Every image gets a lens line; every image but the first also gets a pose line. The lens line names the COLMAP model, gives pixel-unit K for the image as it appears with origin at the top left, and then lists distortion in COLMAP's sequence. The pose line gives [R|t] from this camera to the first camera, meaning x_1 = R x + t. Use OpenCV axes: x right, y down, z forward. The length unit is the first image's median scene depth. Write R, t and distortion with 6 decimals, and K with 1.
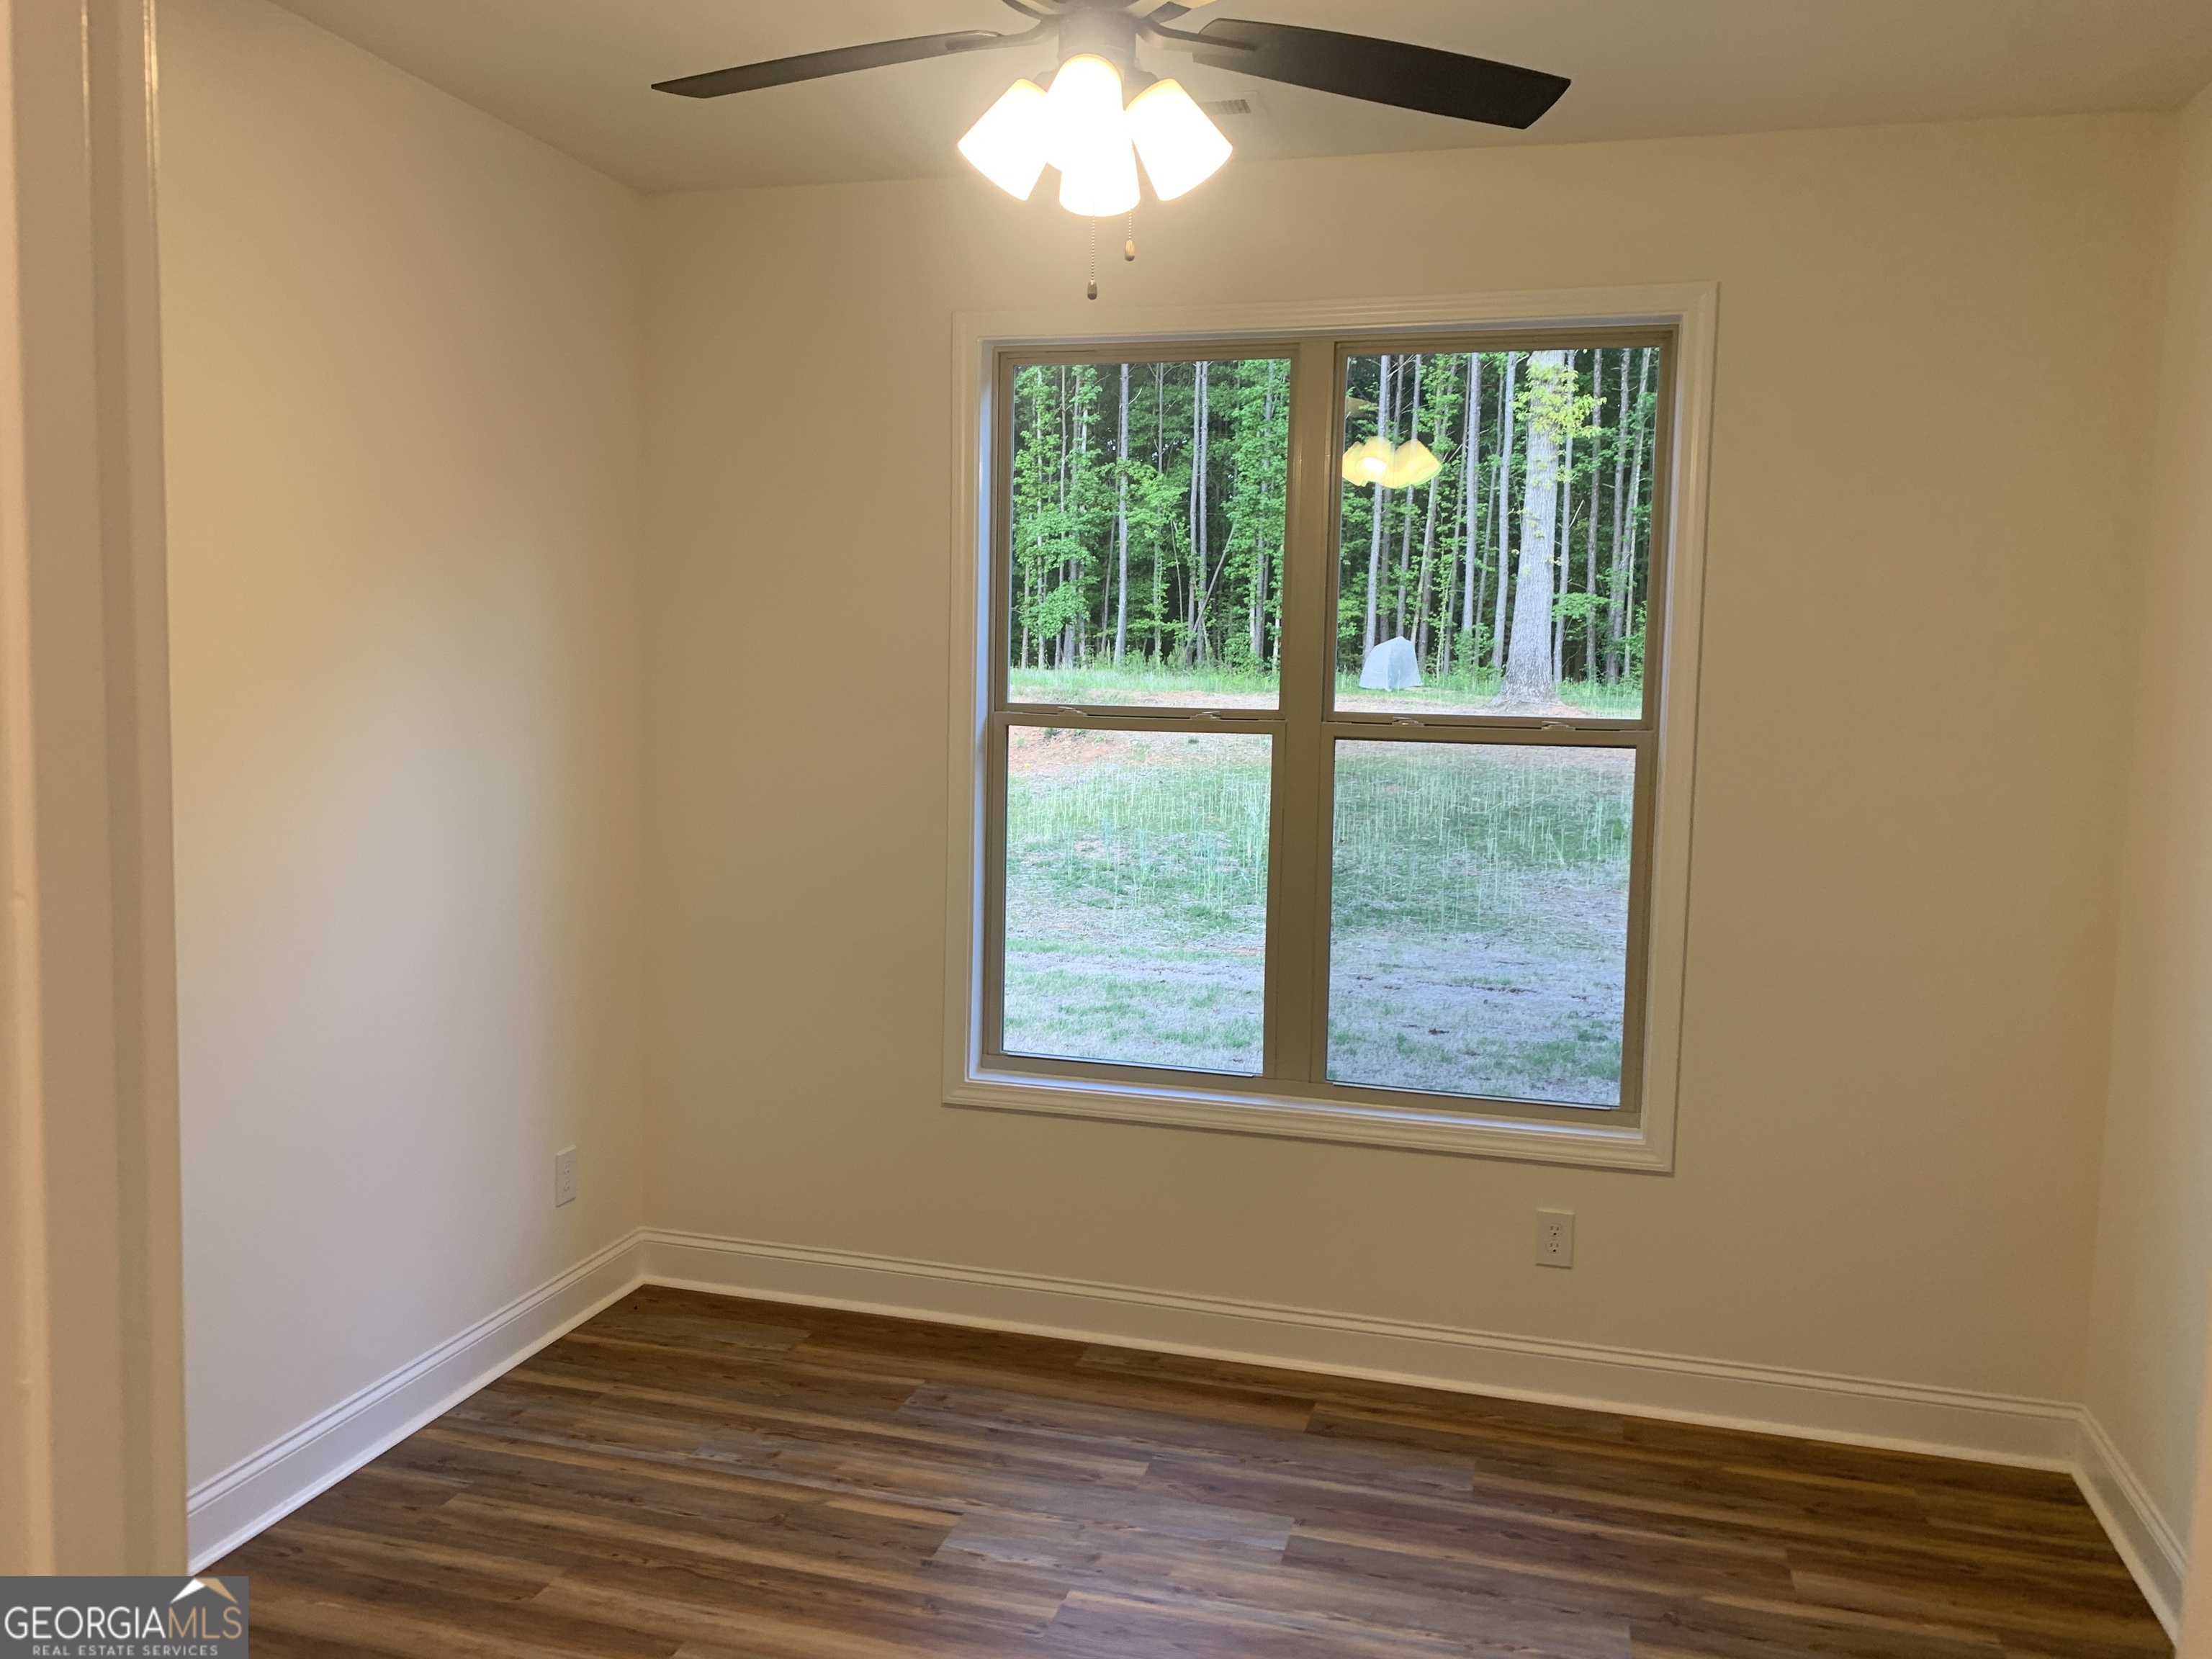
lens RADIAL K [[1693.9, 0, 1115.3], [0, 1693.9, 814.6], [0, 0, 1]] dist [0.033190, -0.038473]
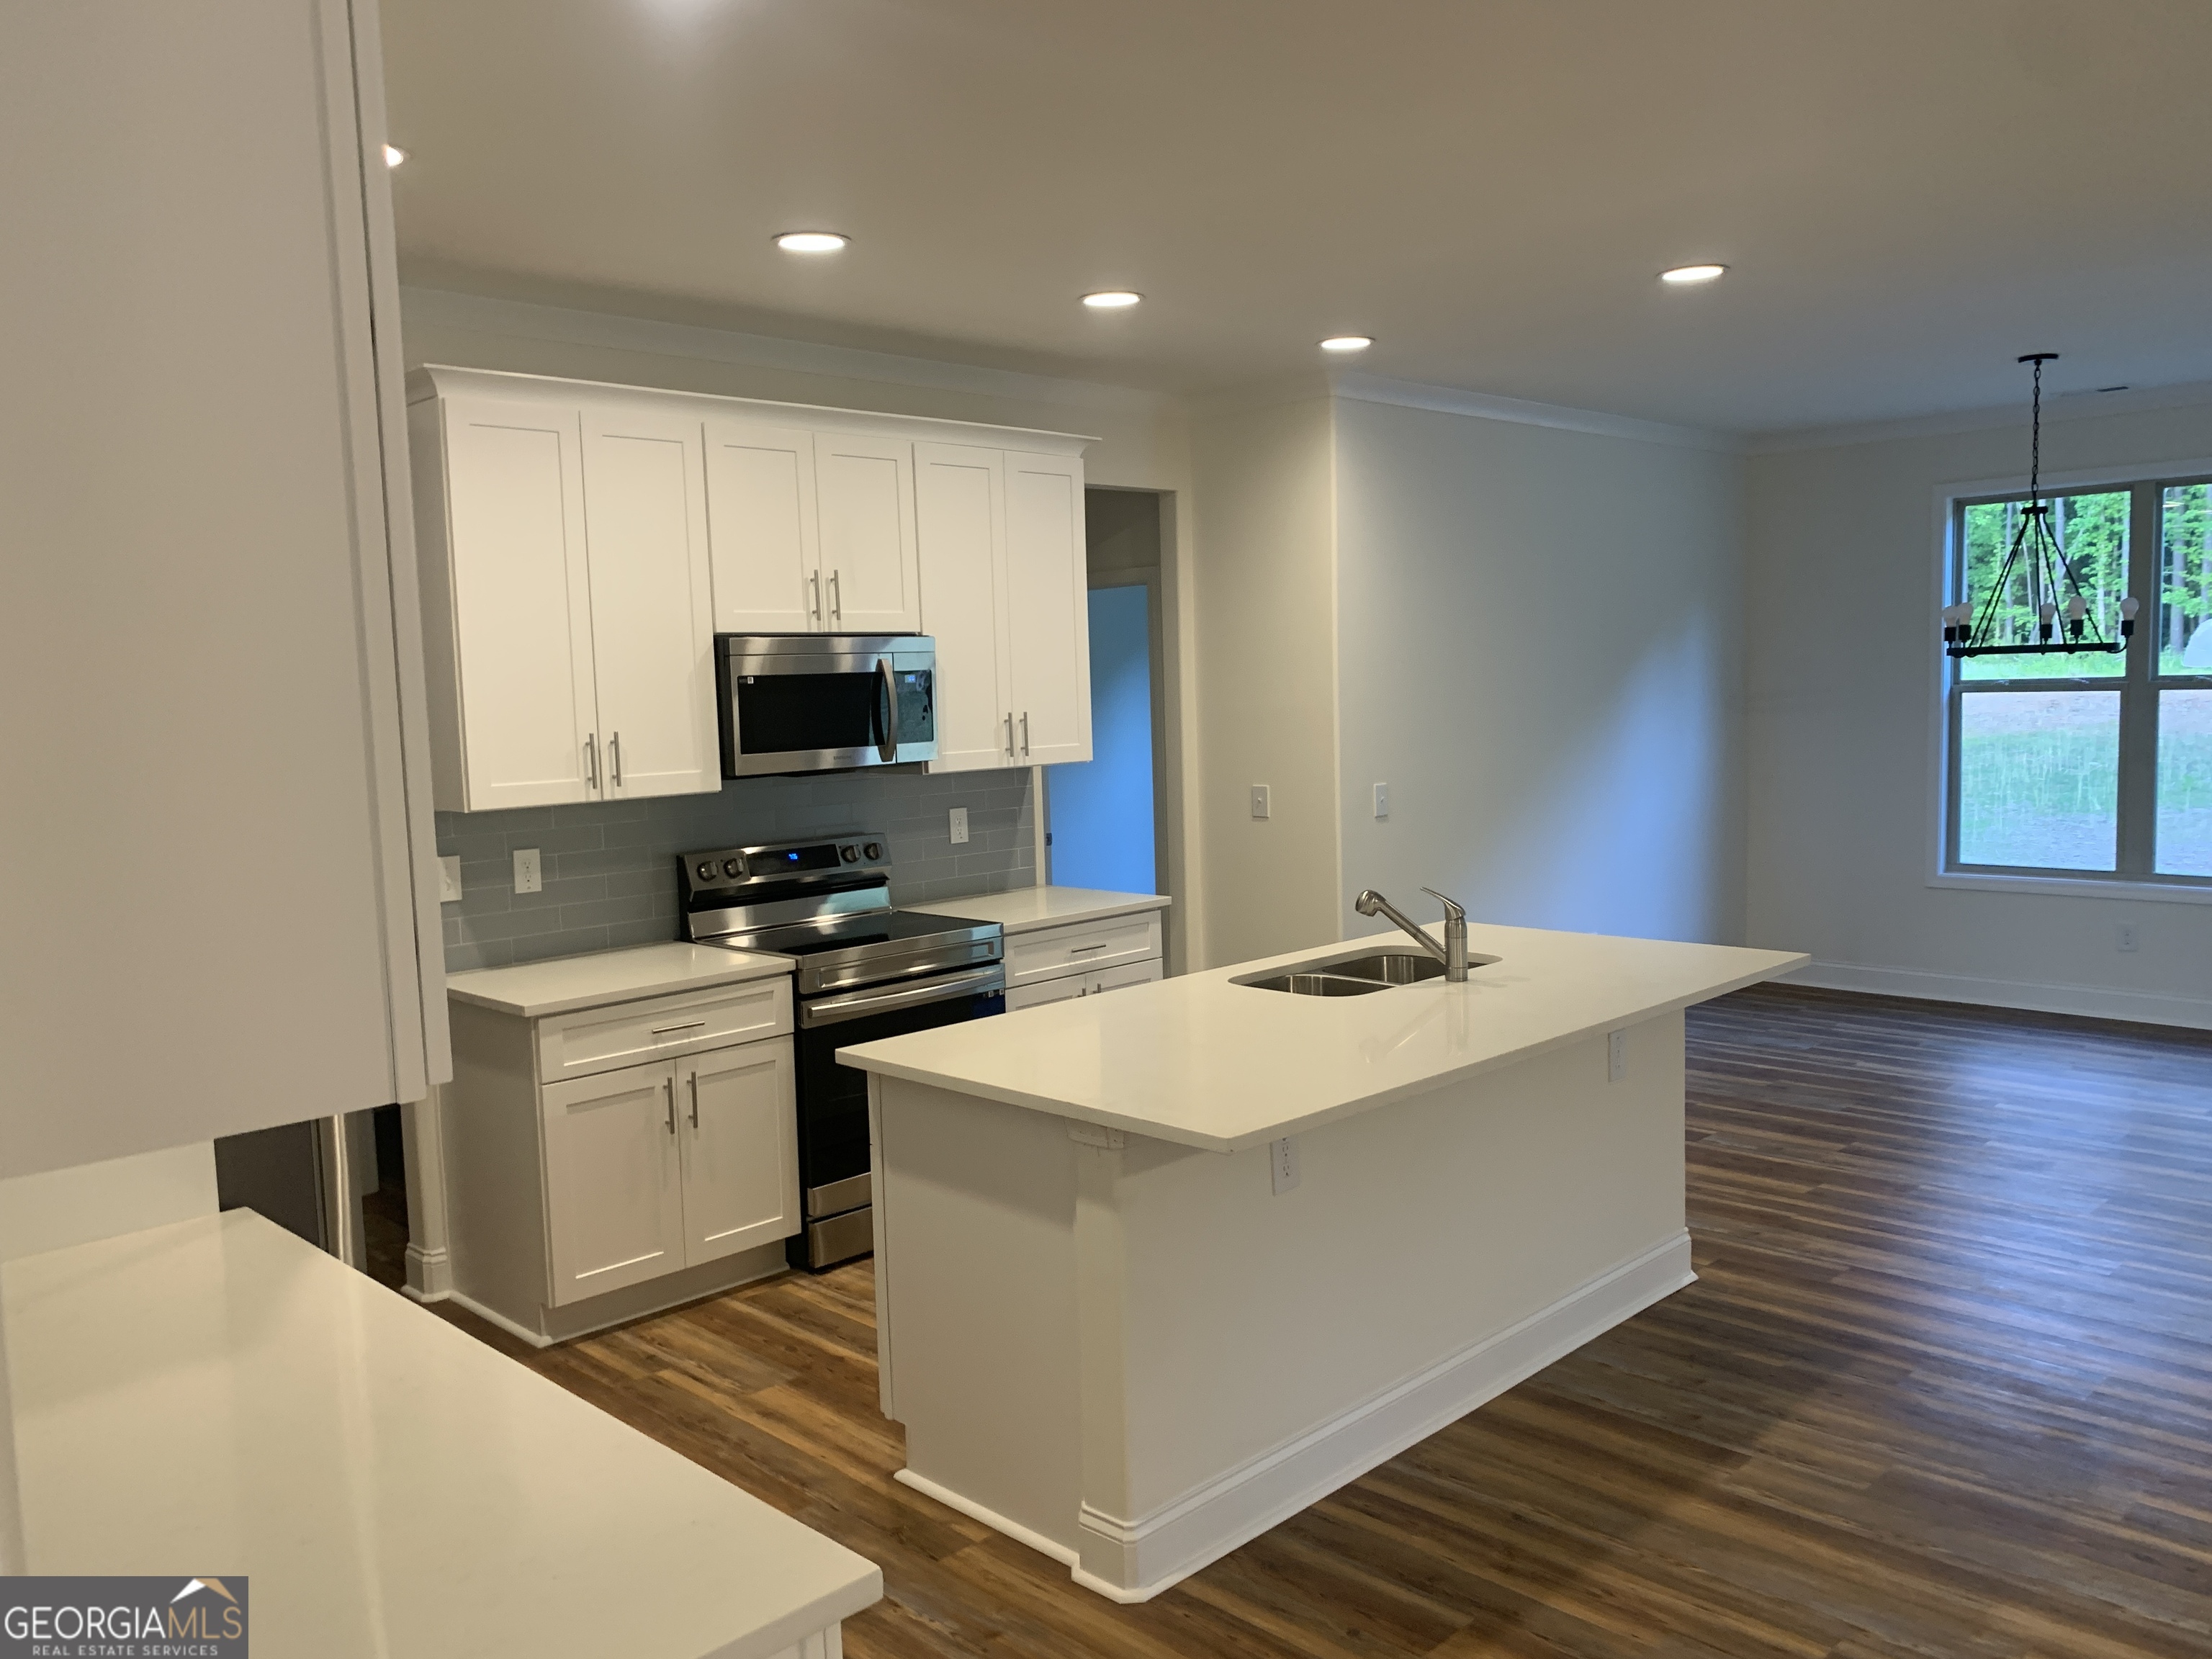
lens RADIAL K [[1693.9, 0, 1092.8], [0, 1693.9, 809.5], [0, 0, 1]] dist [0.033190, -0.038473]
pose [[0.868379, -0.009047, -0.495818, 0.037852], [0.012310, 0.999919, 0.003315, 0.063390], [0.495748, -0.008982, 0.868420, -1.165486]]
